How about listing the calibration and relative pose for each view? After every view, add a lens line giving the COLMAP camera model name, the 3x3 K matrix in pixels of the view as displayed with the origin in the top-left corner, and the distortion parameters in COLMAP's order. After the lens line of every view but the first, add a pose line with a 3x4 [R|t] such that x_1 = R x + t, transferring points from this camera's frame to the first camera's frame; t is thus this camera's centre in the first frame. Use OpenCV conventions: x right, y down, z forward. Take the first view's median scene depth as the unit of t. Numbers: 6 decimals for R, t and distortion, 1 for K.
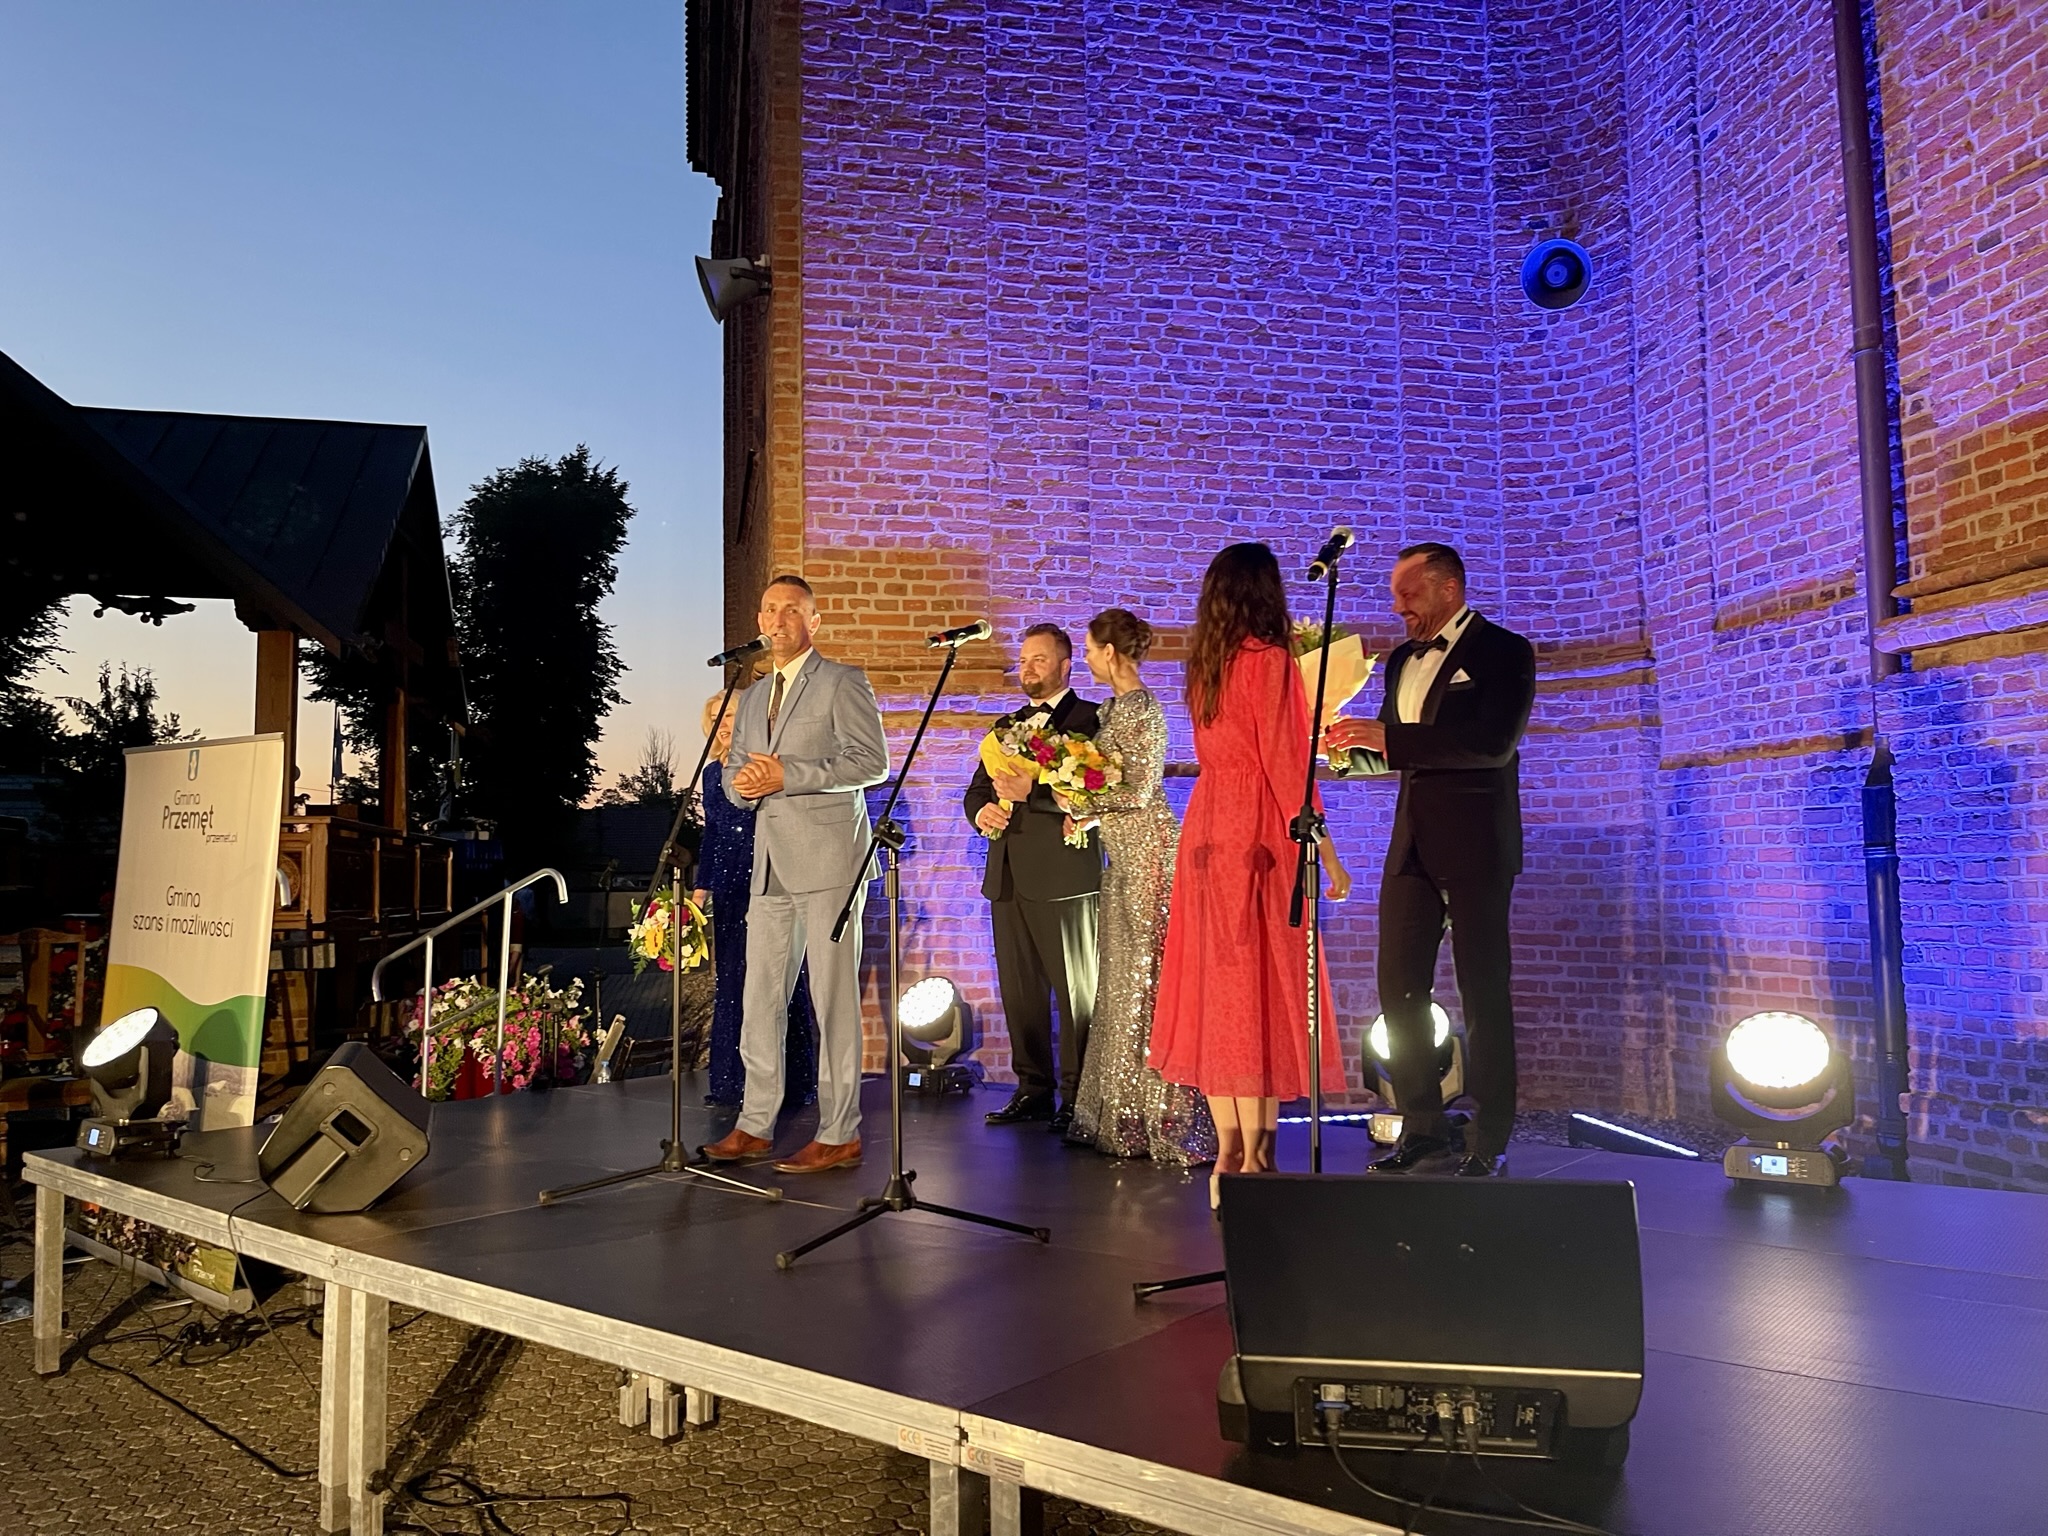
lens RADIAL K [[1536.5, 0, 1017.0], [0, 1536.5, 769.0], [0, 0, 1]] dist [0.065958, -0.083484]
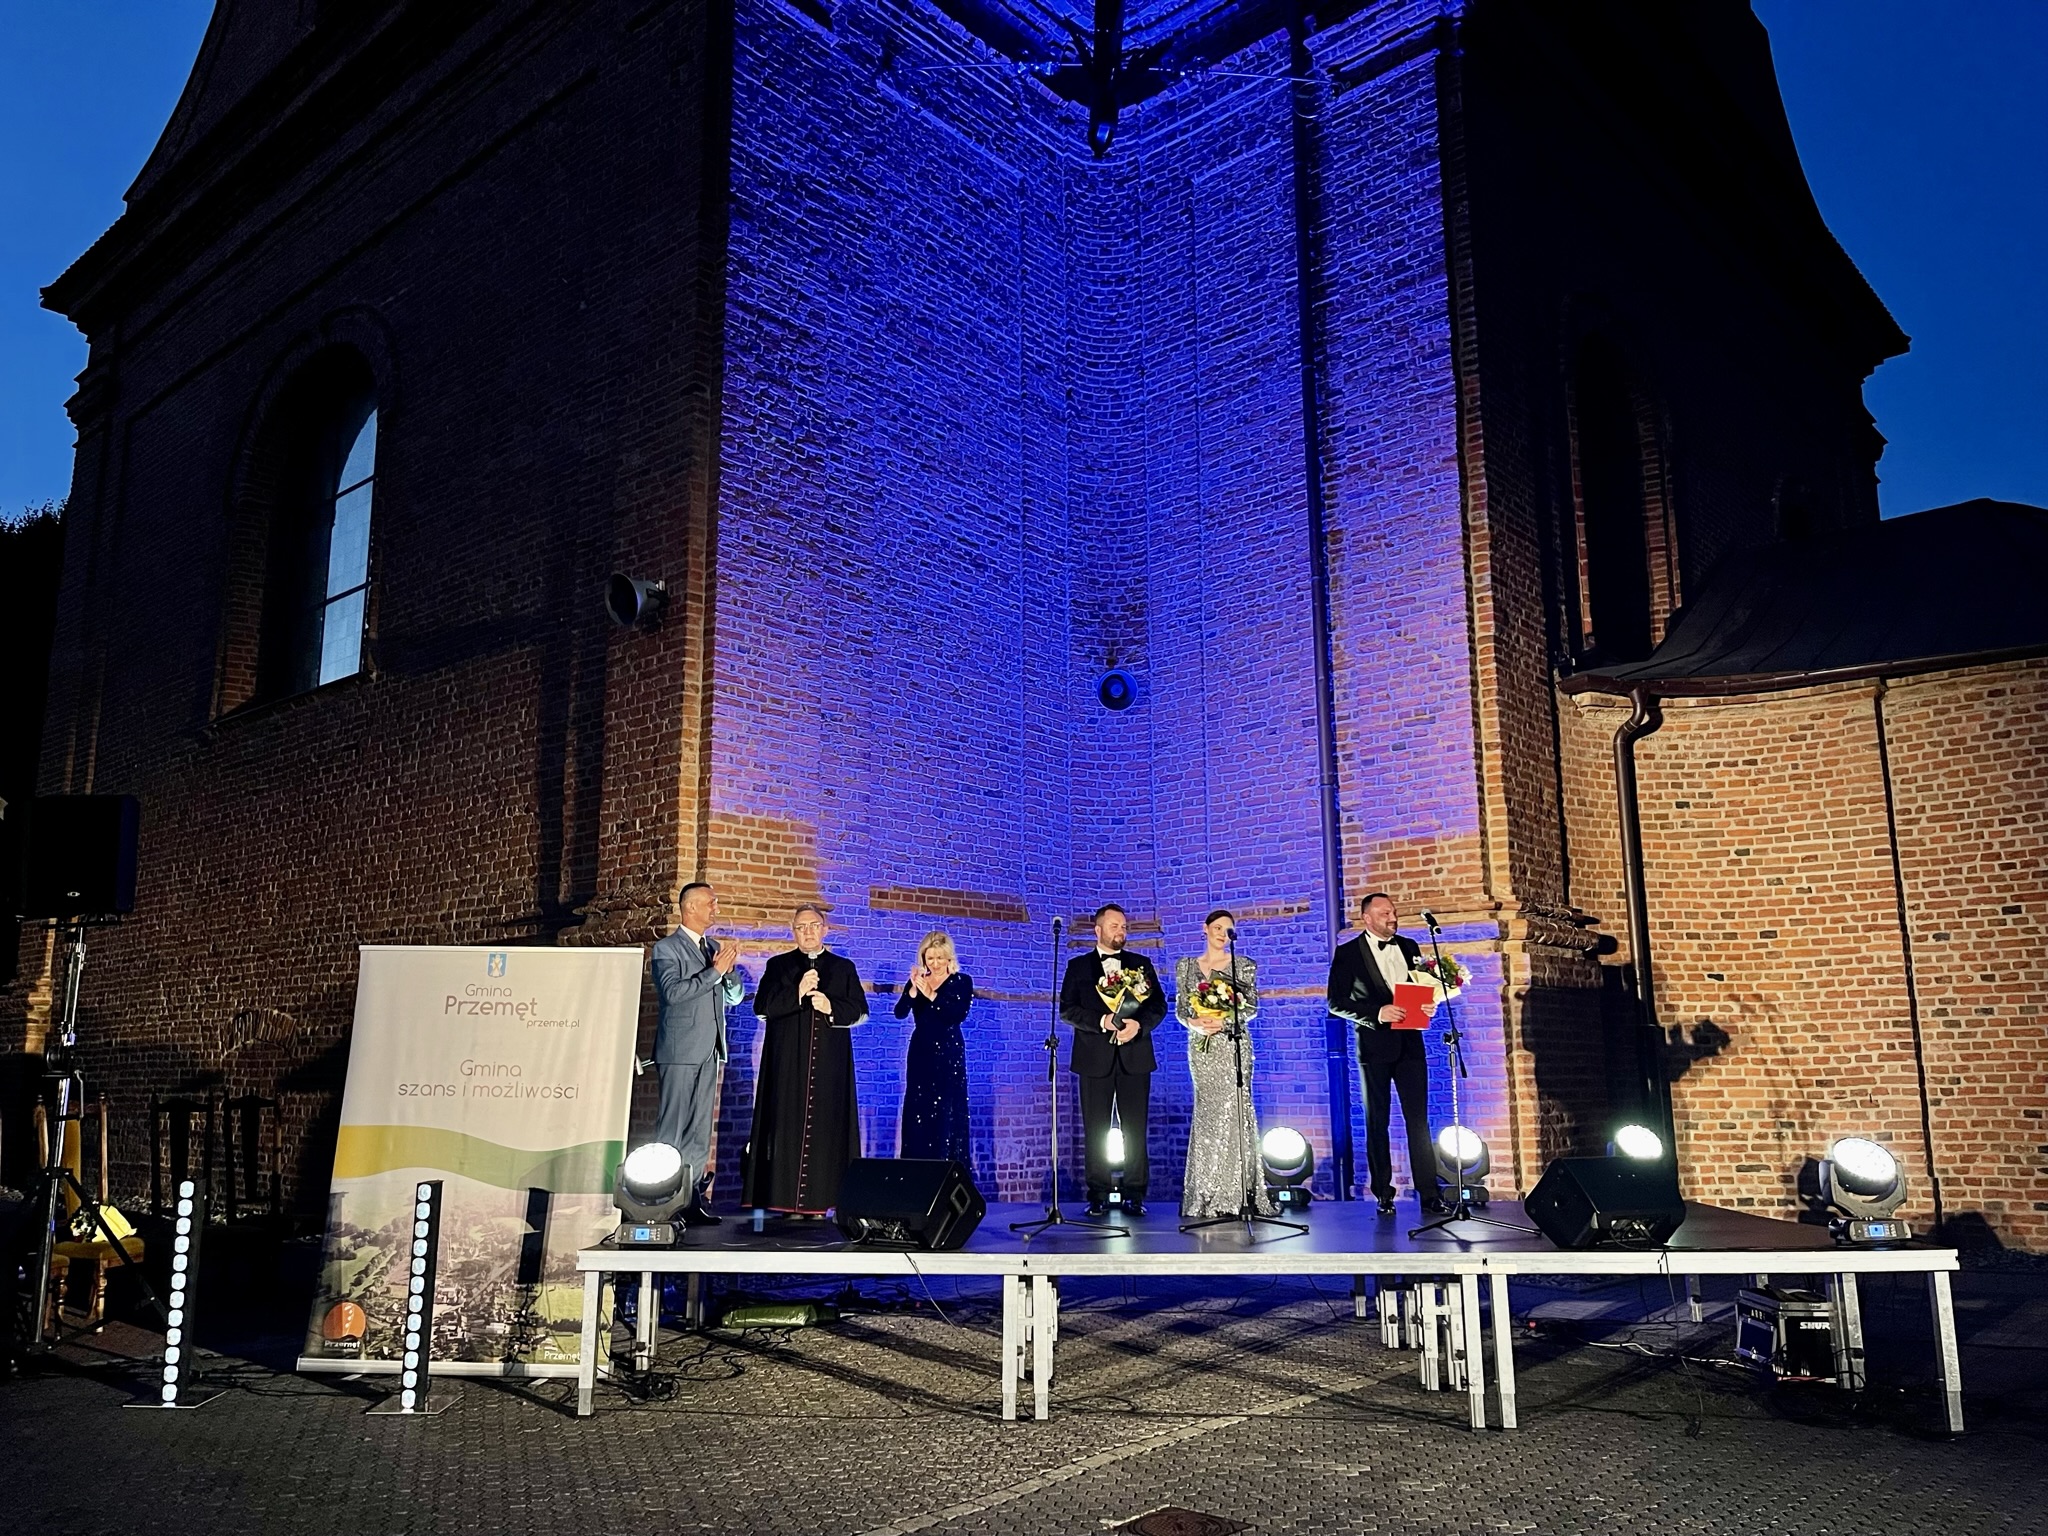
lens RADIAL K [[1536.5, 0, 1016.3], [0, 1536.5, 779.3], [0, 0, 1]] dist [0.065958, -0.083484]
pose [[0.801428, 0.121407, 0.585639, -0.692993], [-0.047729, 0.989040, -0.139720, 0.002809], [-0.596184, 0.084023, 0.798439, -0.218682]]
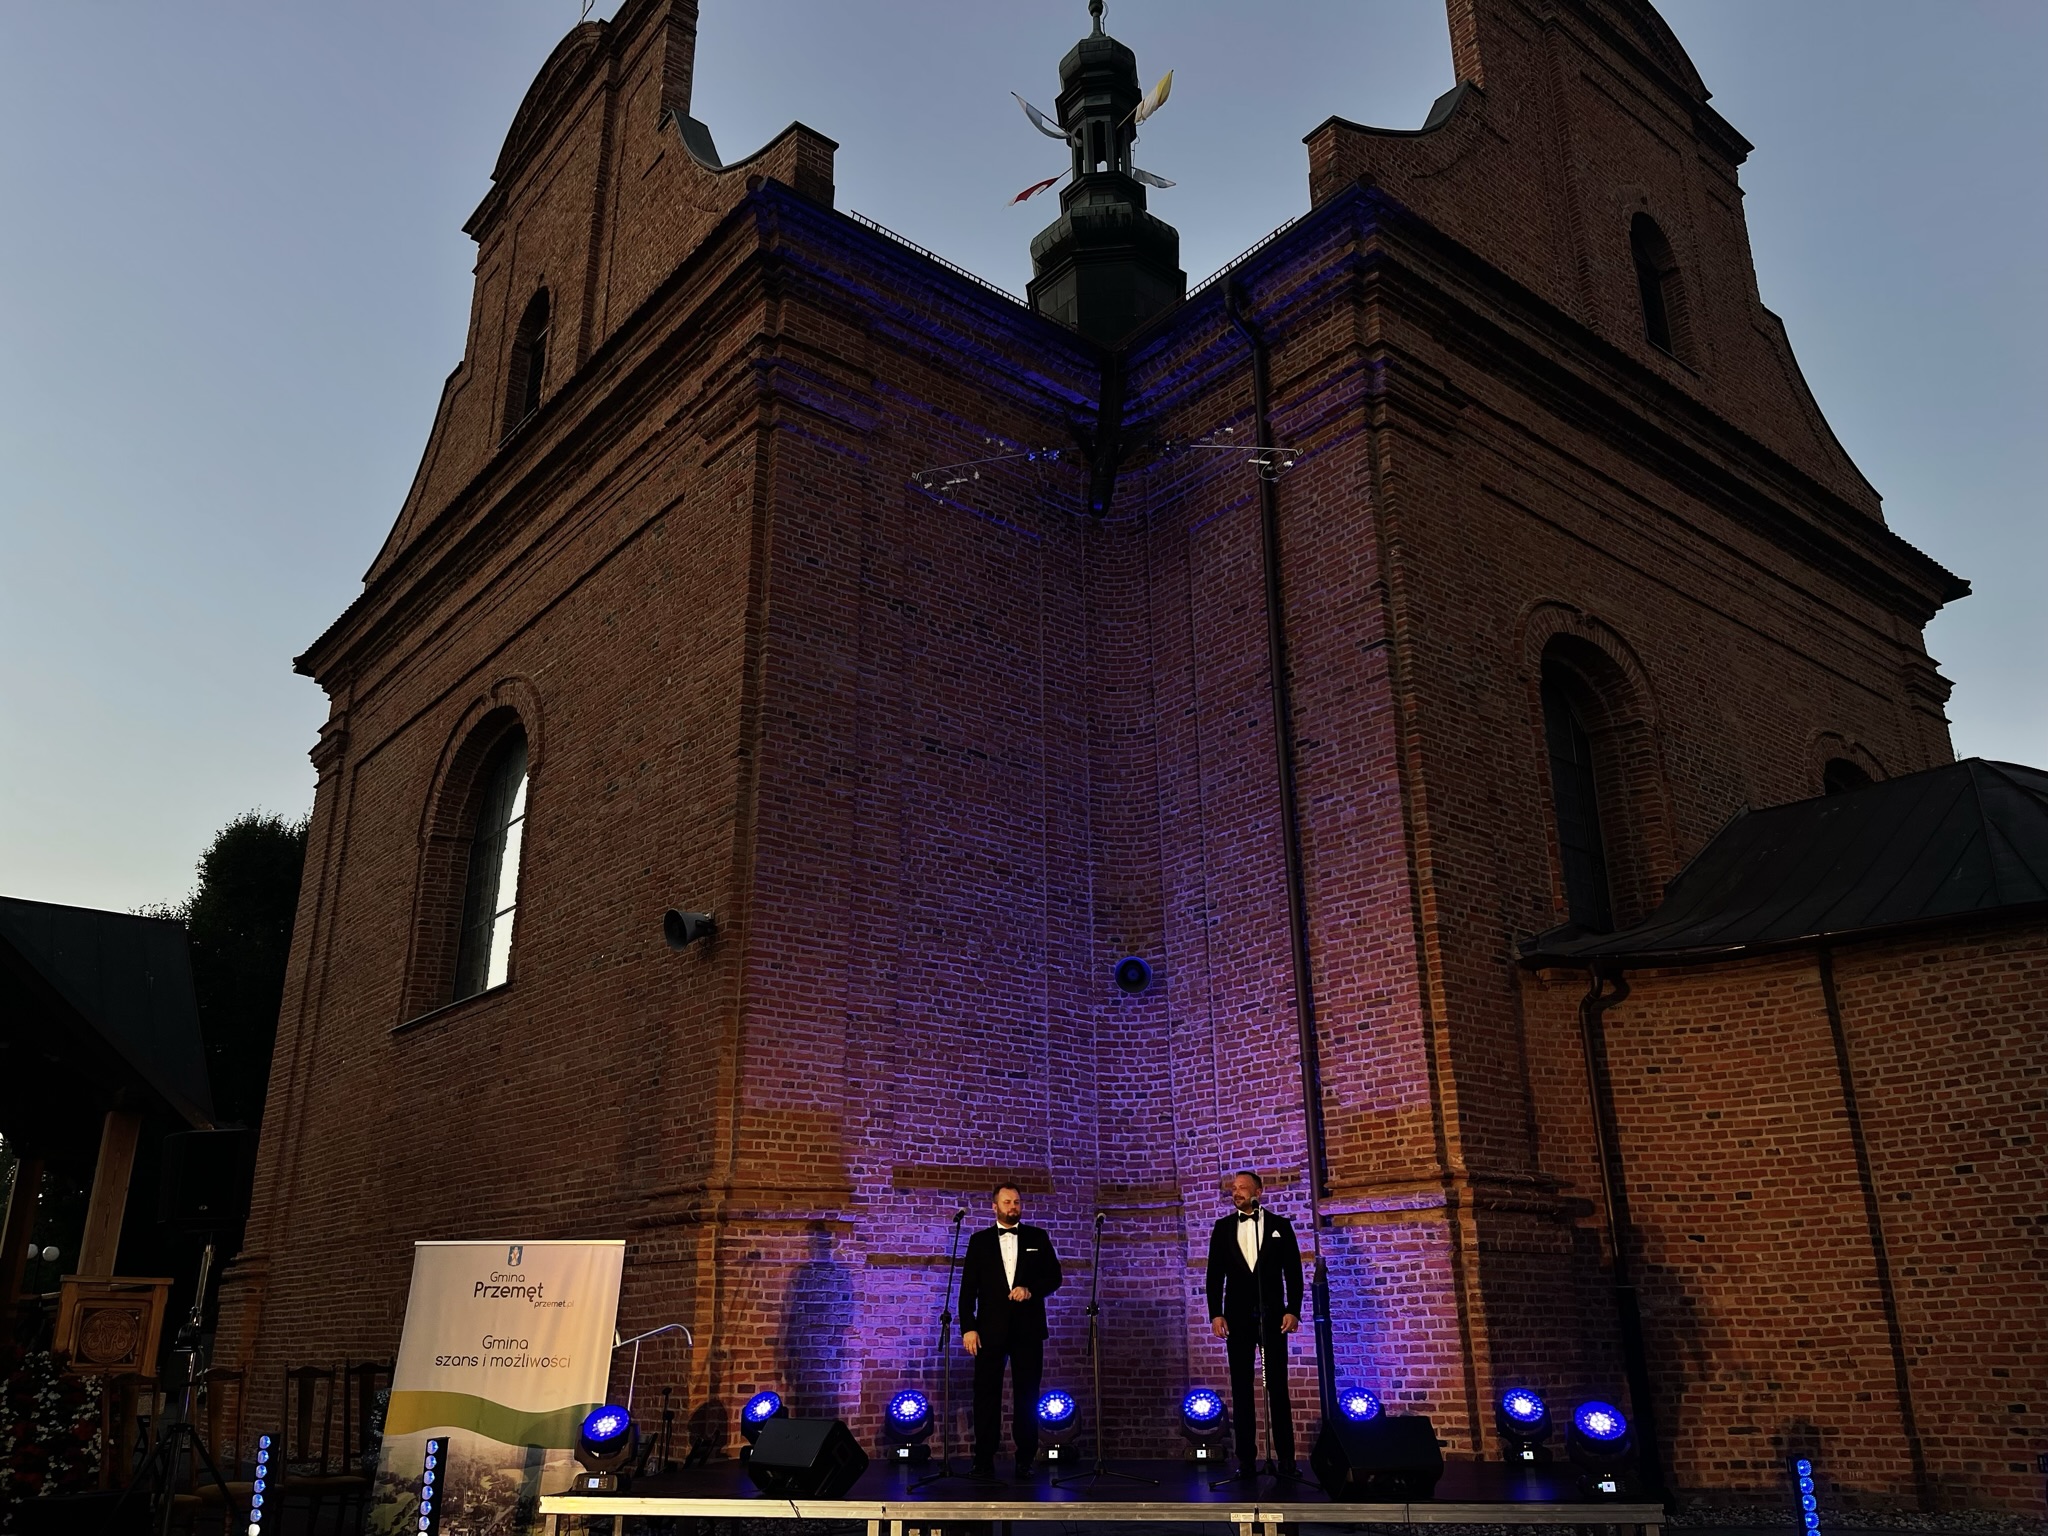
lens RADIAL K [[1536.5, 0, 1027.4], [0, 1536.5, 765.1], [0, 0, 1]] dist [0.065958, -0.083484]
pose [[0.881872, 0.164706, 0.441784, -0.622524], [-0.034400, 0.956978, -0.288113, -0.032581], [-0.470232, 0.238882, 0.849598, -0.552326]]
